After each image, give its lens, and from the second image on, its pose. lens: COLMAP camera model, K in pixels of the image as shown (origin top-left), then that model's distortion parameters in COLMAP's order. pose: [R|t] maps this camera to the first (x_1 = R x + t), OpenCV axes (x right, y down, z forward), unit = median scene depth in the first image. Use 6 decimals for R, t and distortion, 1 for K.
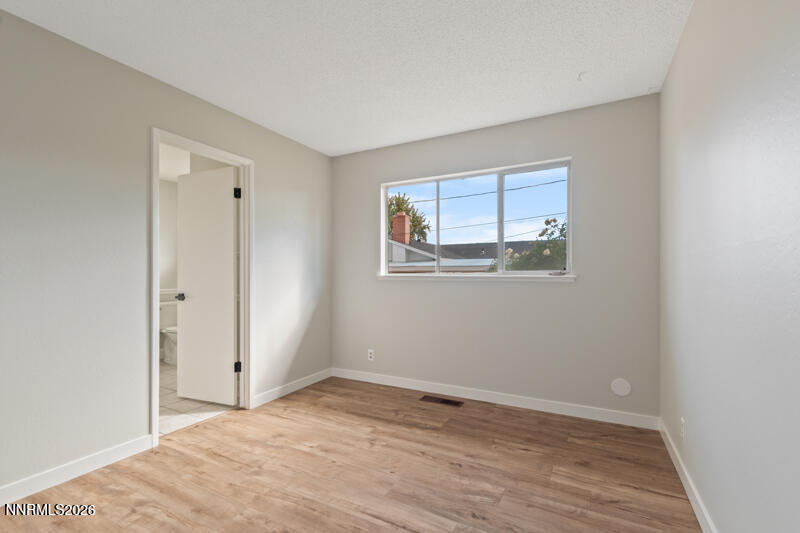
lens RADIAL K [[355.2, 0, 400.9], [0, 355.2, 271.4], [0, 0, 1]] dist [0.007012, -0.000544]
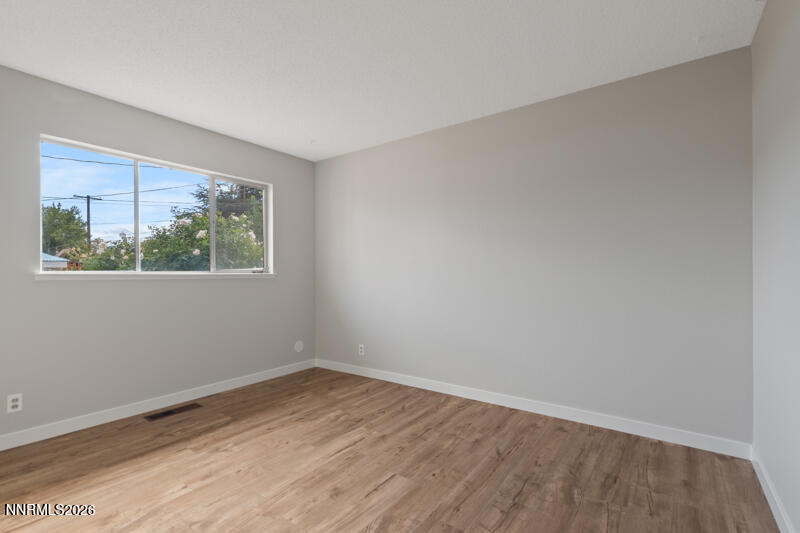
lens RADIAL K [[355.2, 0, 400.9], [0, 355.2, 271.4], [0, 0, 1]] dist [0.007012, -0.000544]
pose [[0.158450, 0.005902, 0.987349, -0.861919], [-0.008049, 0.999957, -0.004685, 0.006984], [-0.987334, -0.007204, 0.158490, 0.353229]]
